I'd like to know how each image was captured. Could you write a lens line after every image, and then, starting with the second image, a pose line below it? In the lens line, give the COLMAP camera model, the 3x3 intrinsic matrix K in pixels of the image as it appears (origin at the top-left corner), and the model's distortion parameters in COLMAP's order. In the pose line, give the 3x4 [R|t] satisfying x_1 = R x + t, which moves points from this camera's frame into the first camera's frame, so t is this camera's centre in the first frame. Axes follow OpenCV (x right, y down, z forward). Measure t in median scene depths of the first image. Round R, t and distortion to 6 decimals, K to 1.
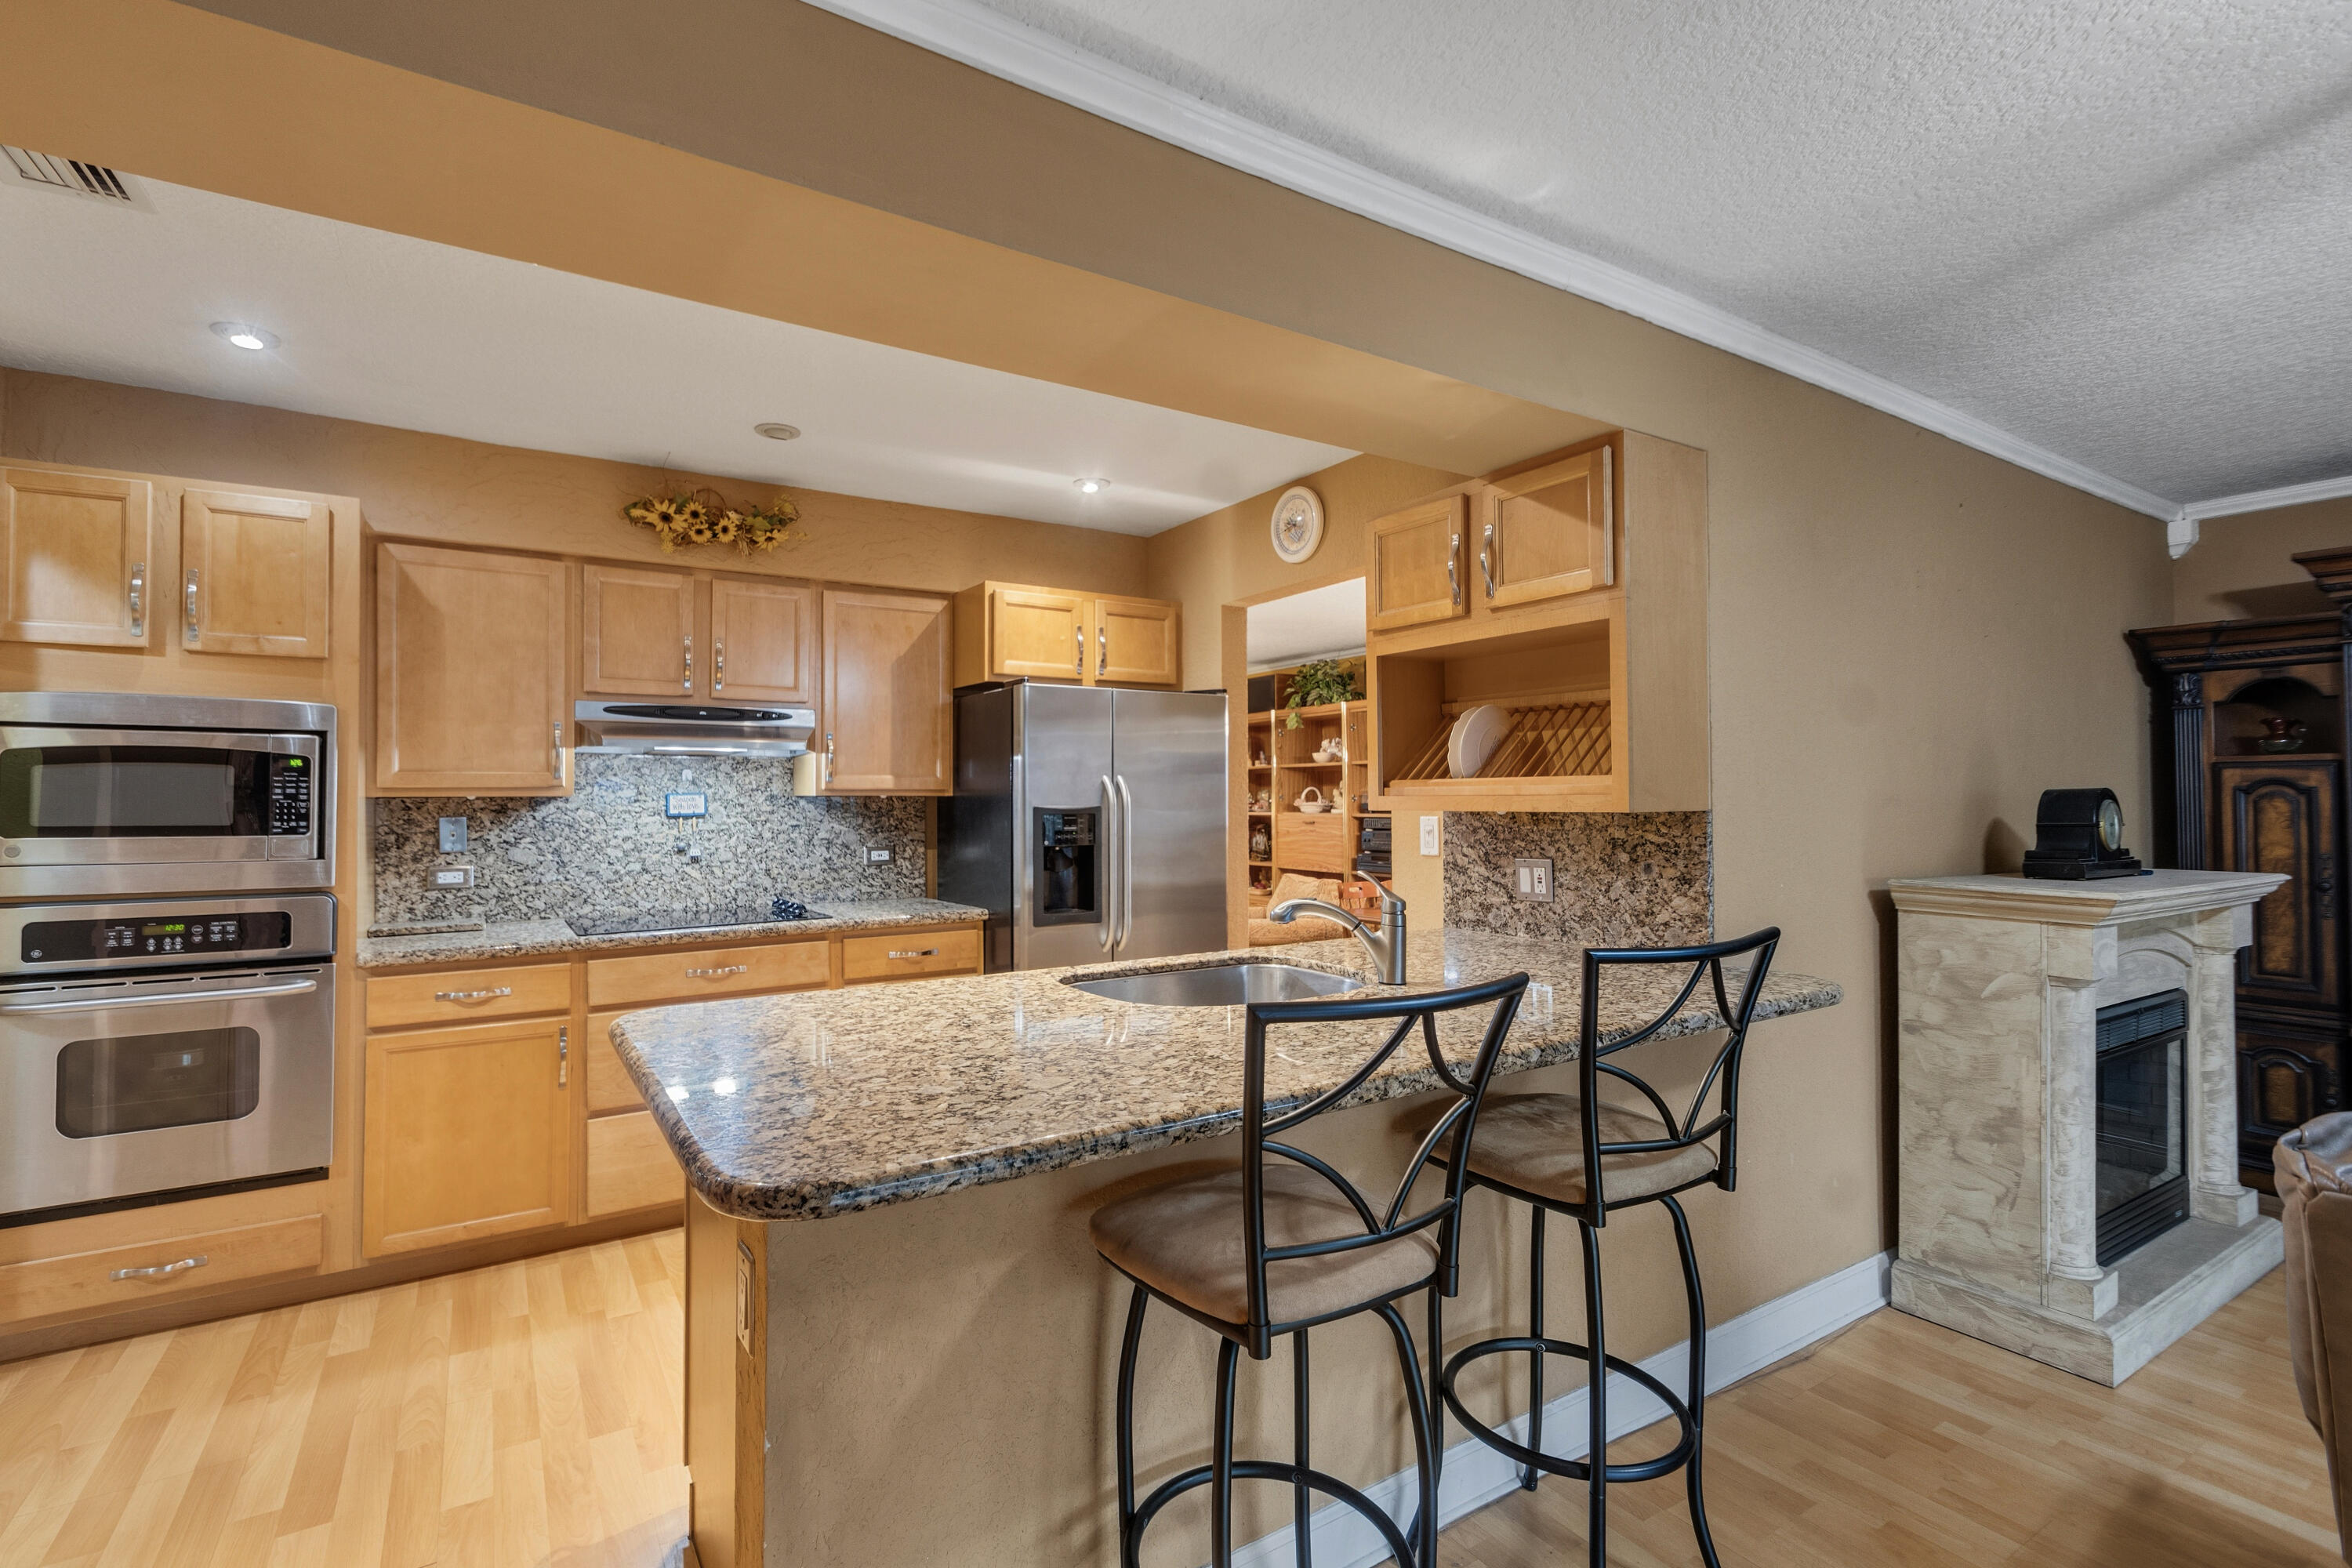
lens RADIAL K [[1067.7, 0, 1165.9], [0, 1067.7, 789.4], [0, 0, 1]] dist [-0.000710, -0.000244]
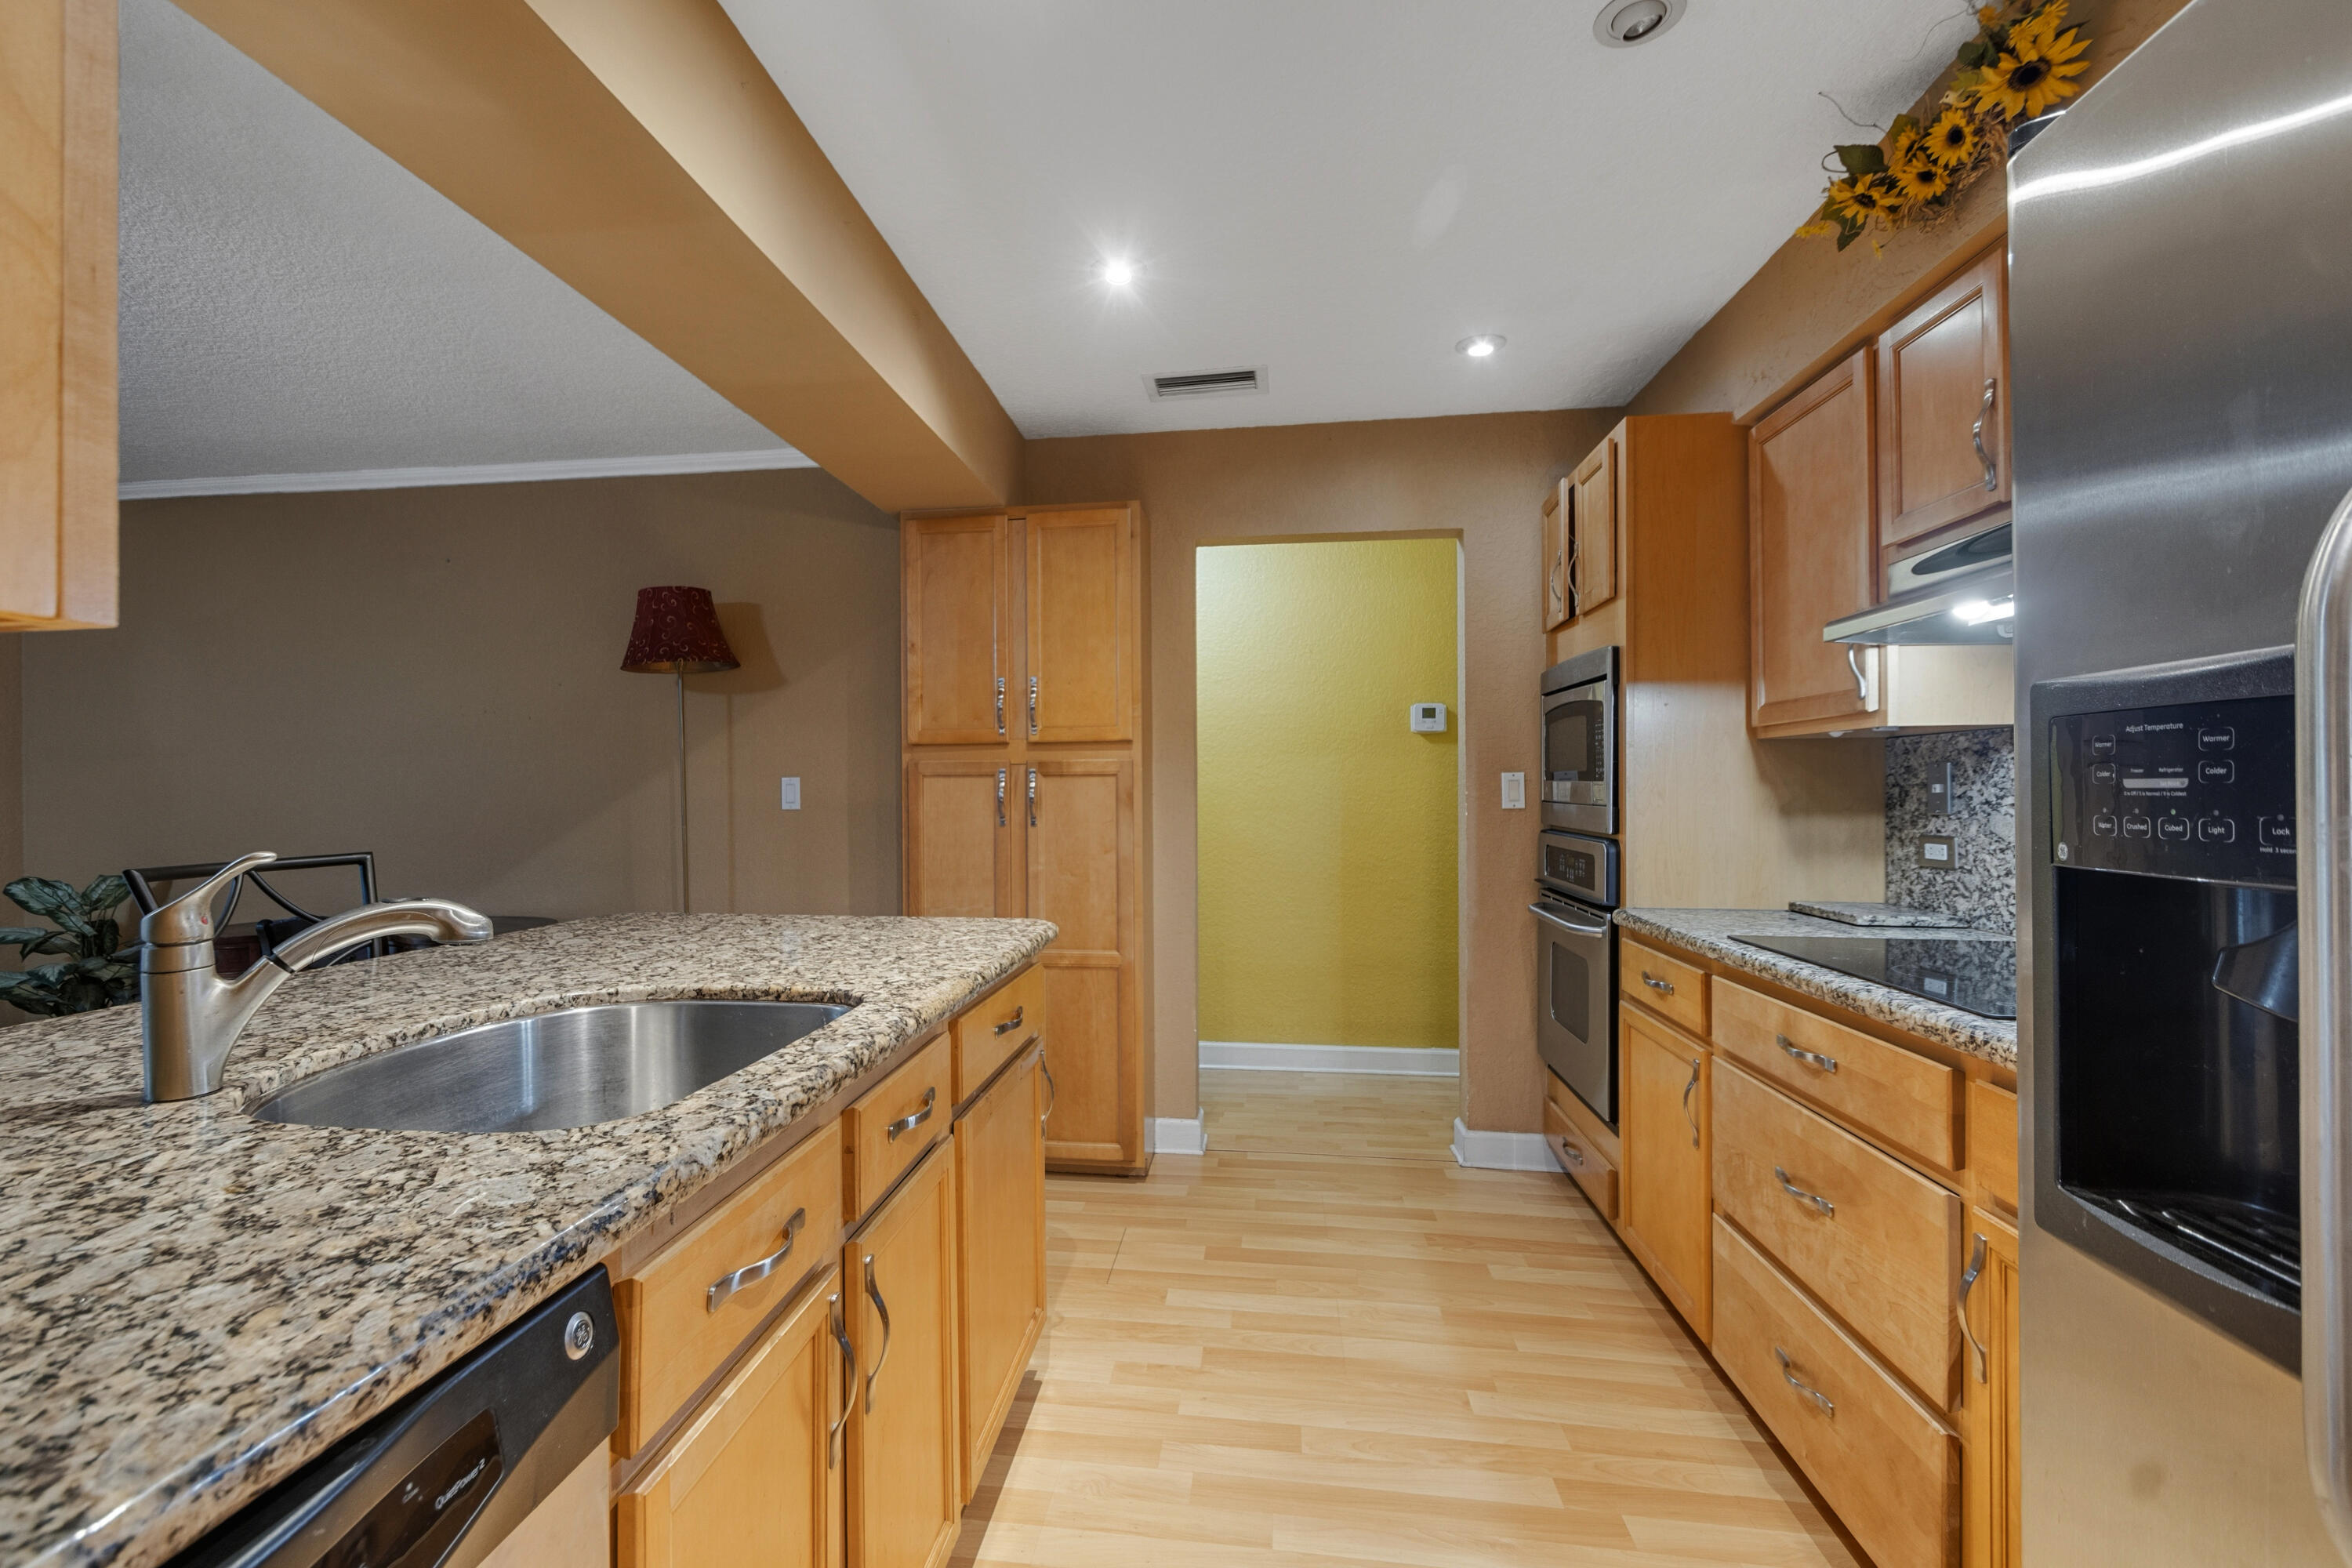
lens RADIAL K [[1067.7, 0, 1167.2], [0, 1067.7, 785.2], [0, 0, 1]] dist [-0.000710, -0.000244]
pose [[-0.684877, 0.002372, -0.728655, 0.165167], [0.014479, 0.999842, -0.010354, 0.040701], [0.728515, -0.017641, -0.684803, 1.127093]]
